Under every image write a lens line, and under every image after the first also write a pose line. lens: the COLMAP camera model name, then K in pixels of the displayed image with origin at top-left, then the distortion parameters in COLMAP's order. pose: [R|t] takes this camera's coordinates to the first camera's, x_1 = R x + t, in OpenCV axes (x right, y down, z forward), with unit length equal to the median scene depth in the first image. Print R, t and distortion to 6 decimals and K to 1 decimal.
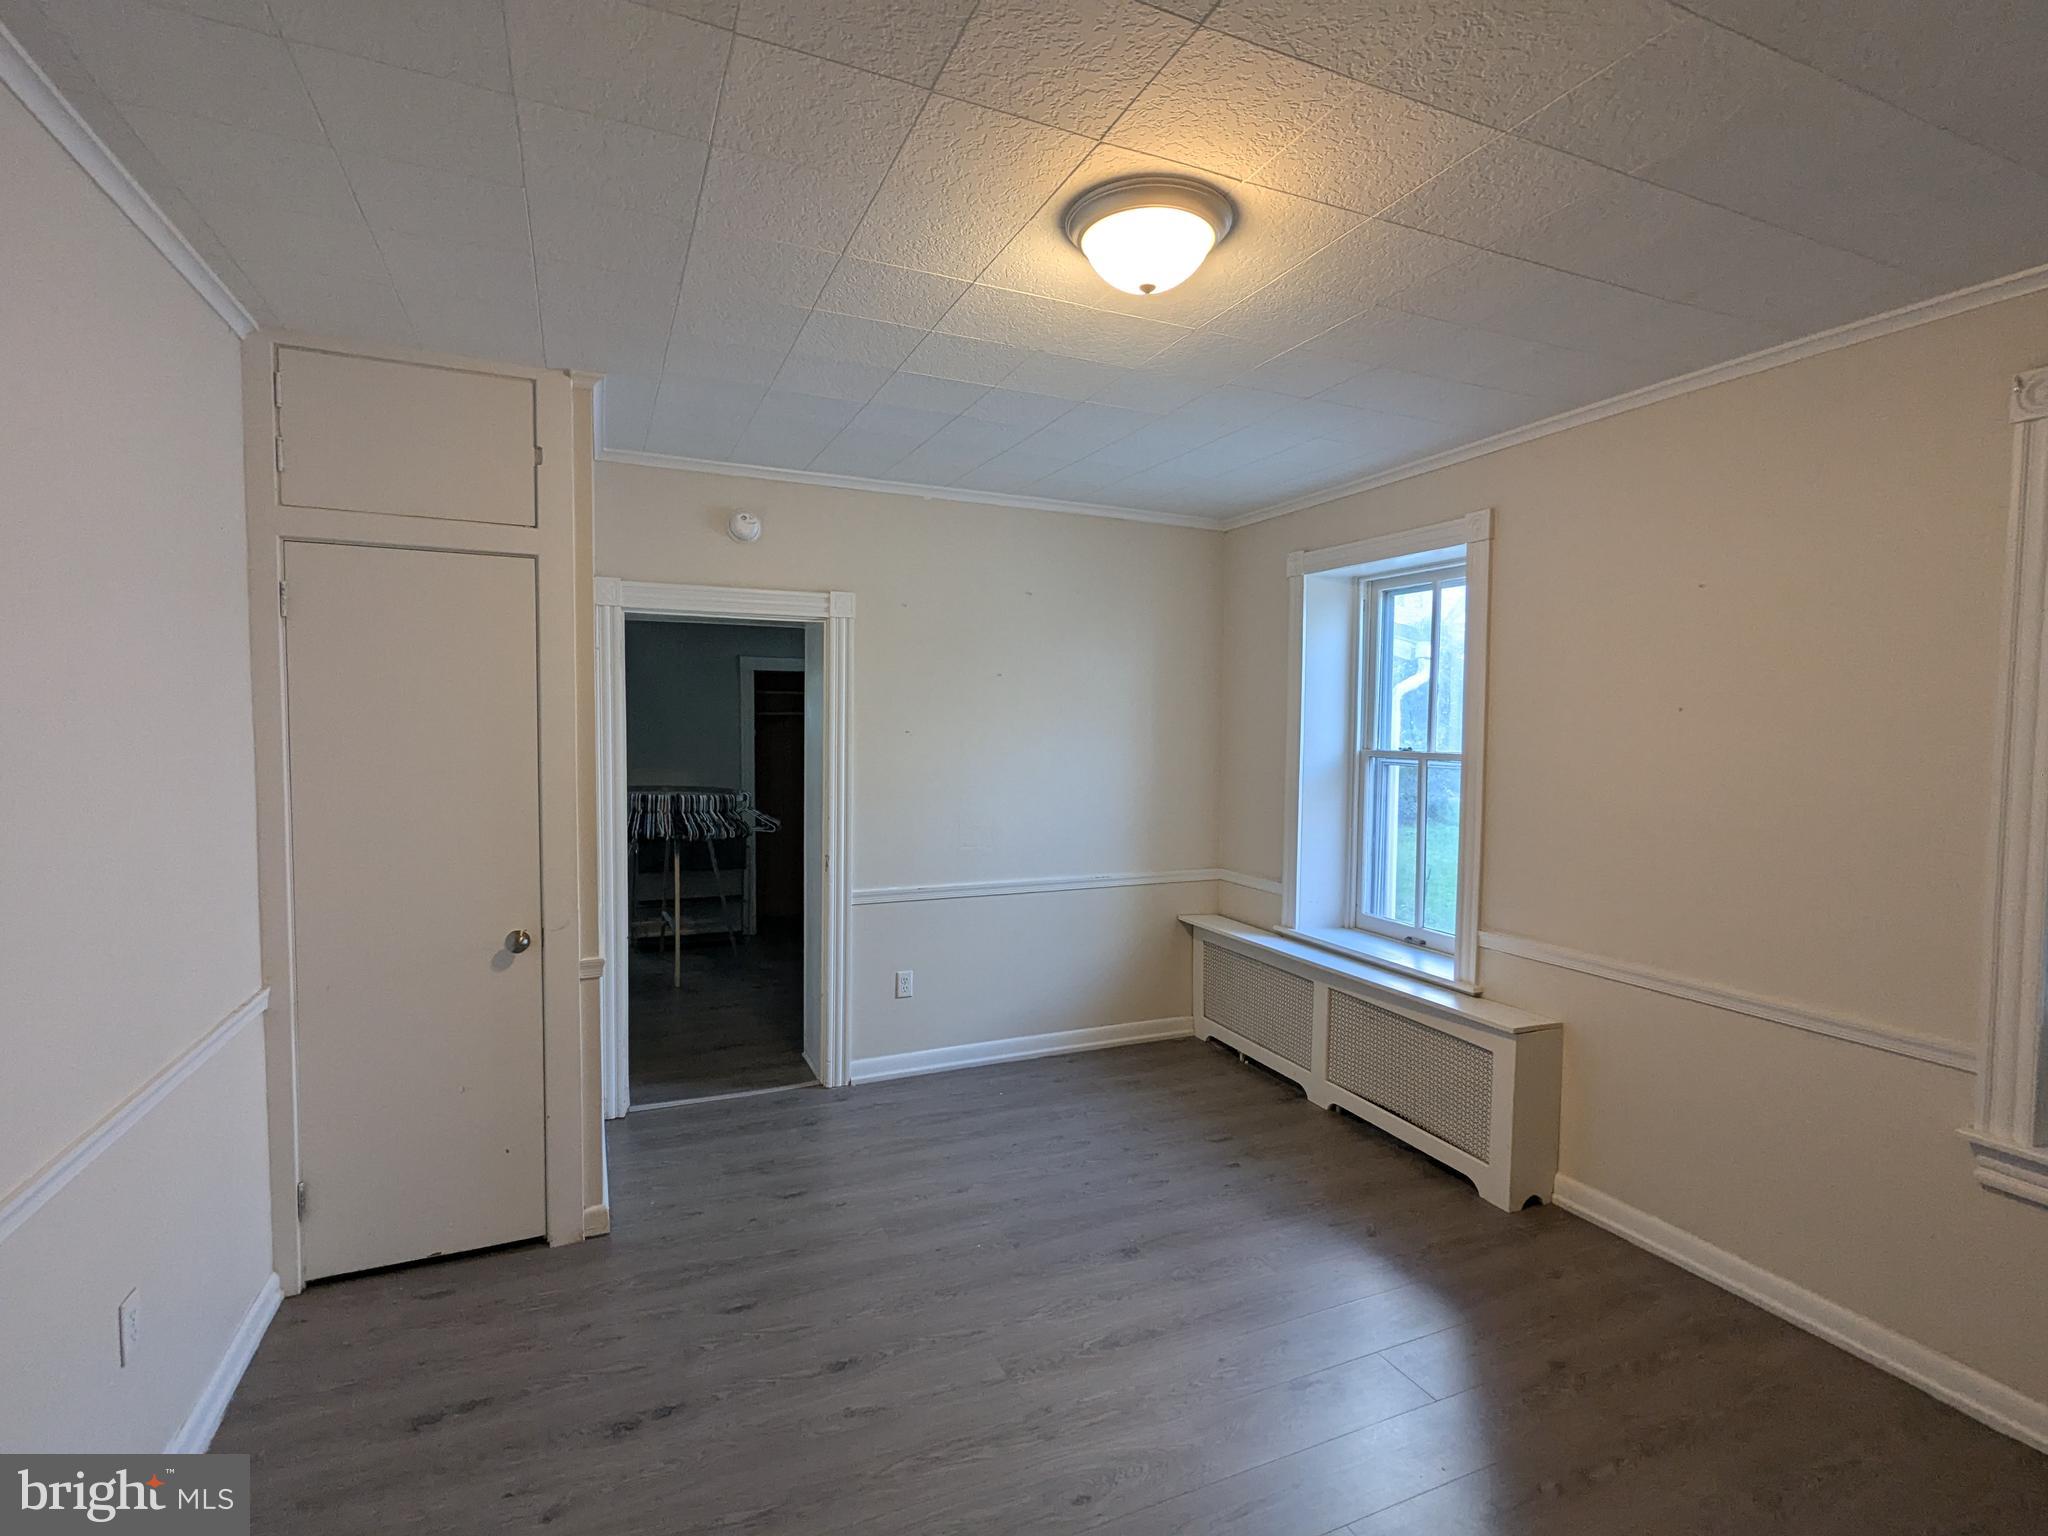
lens RADIAL K [[962.8, 0, 1021.4], [0, 962.8, 769.8], [0, 0, 1]] dist [0.002566, 0.000500]
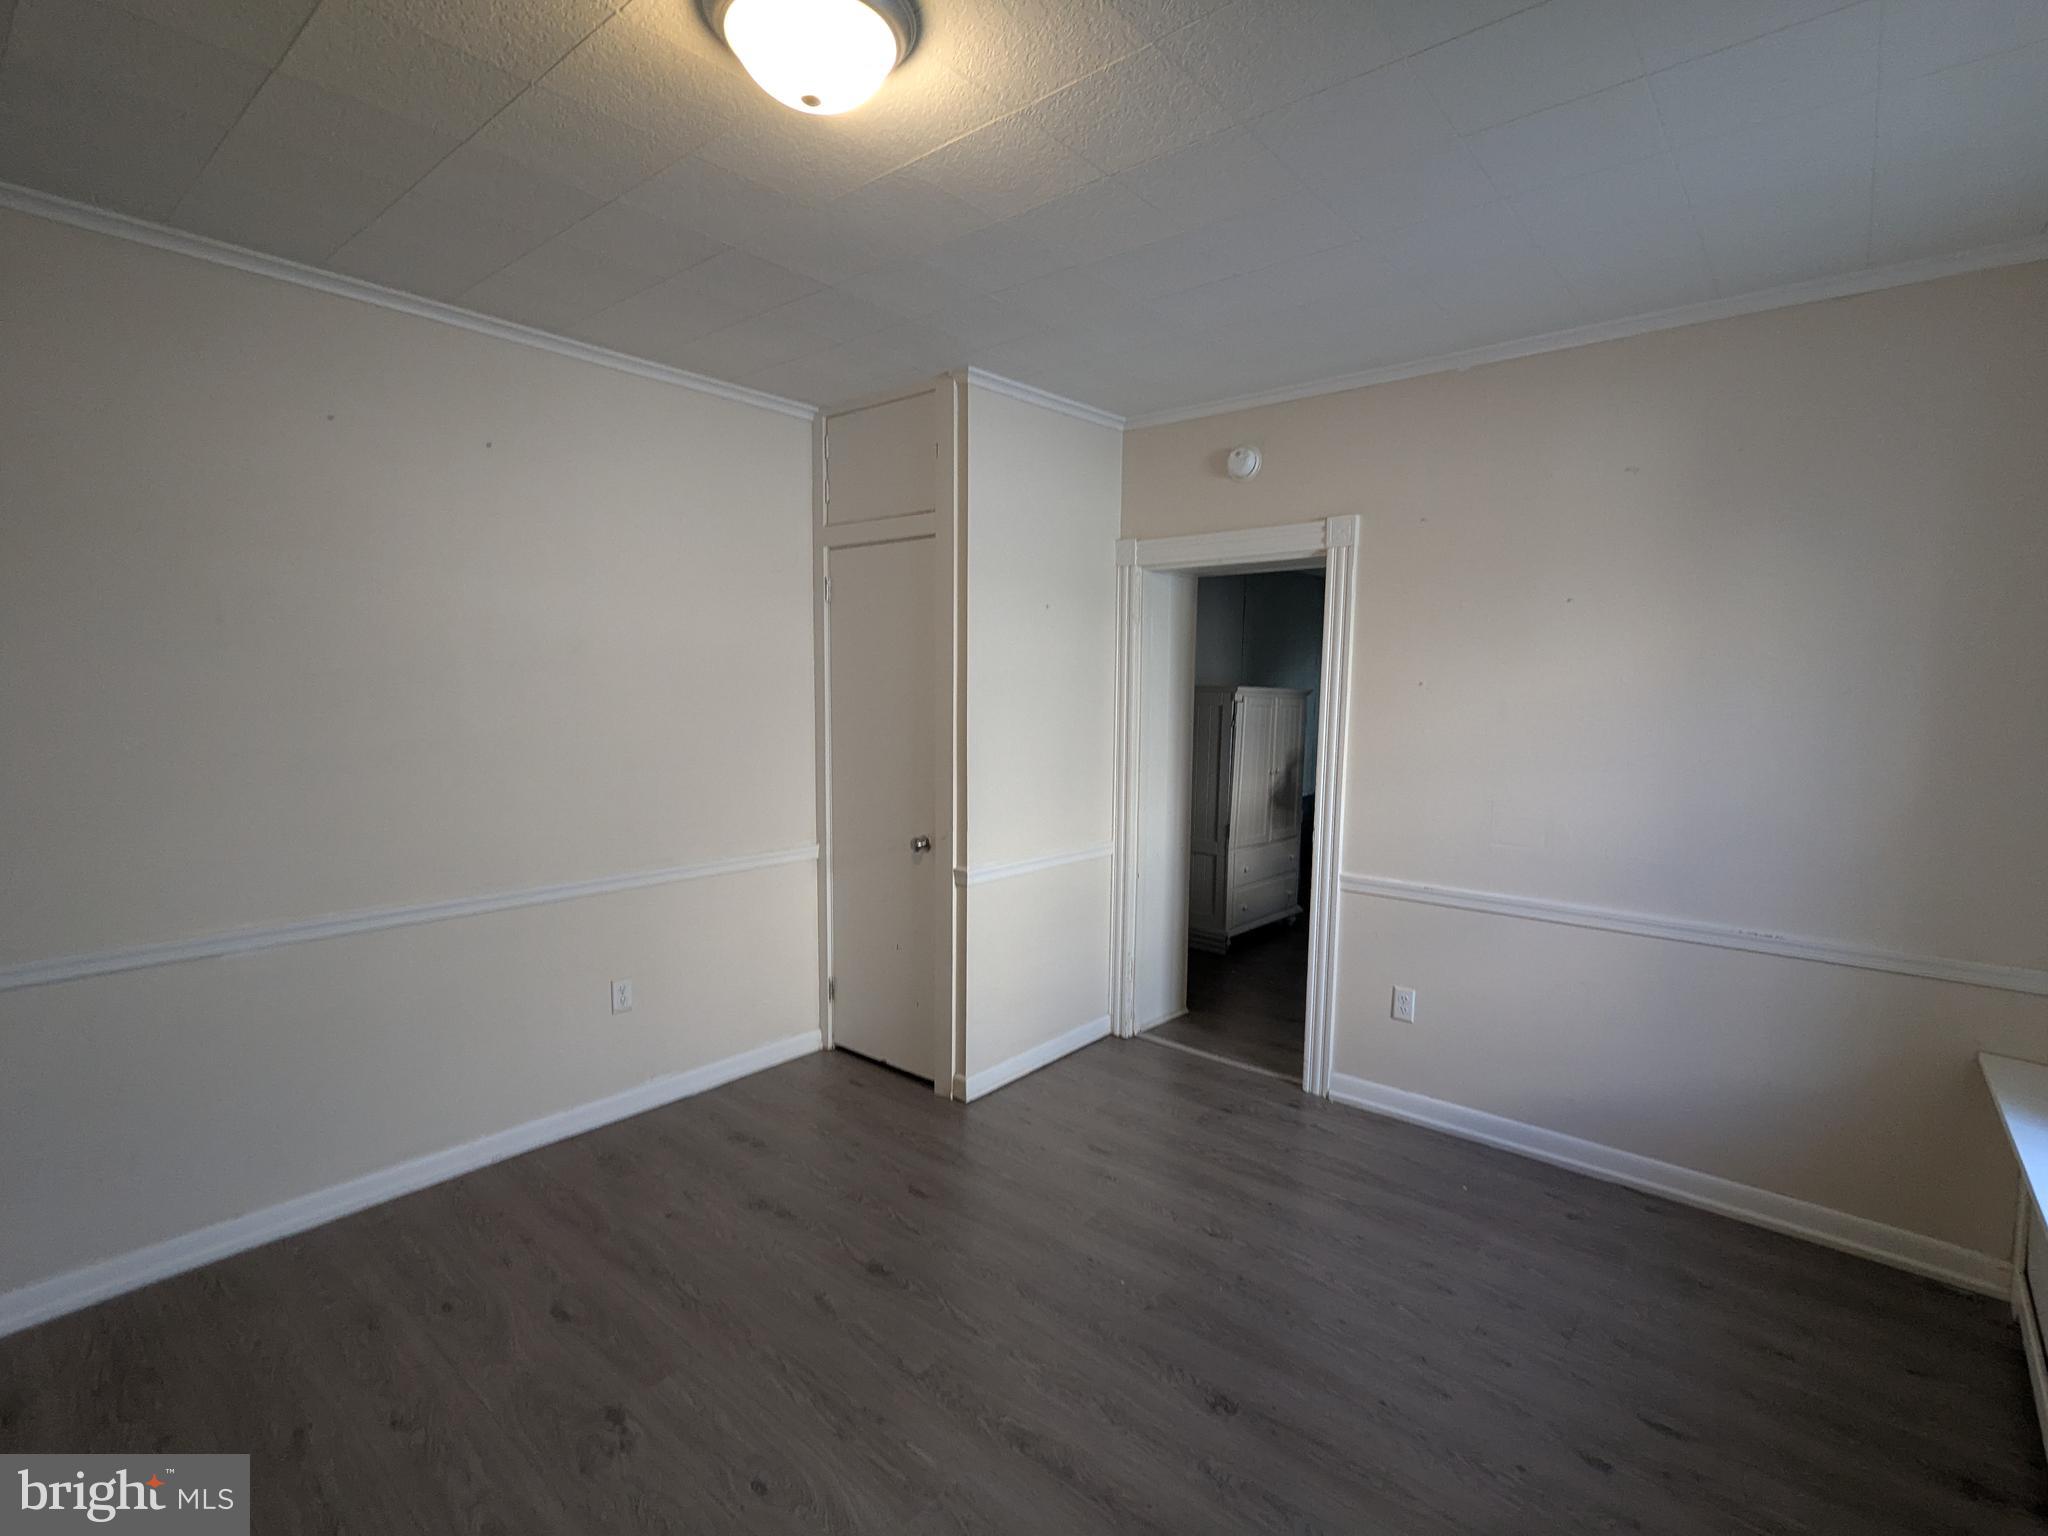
lens RADIAL K [[962.8, 0, 1021.4], [0, 962.8, 769.8], [0, 0, 1]] dist [0.002566, 0.000500]
pose [[0.444121, 0.079294, -0.892451, 0.457372], [-0.051828, 0.996682, 0.062763, -0.003102], [0.894467, 0.018380, 0.446757, 0.382866]]
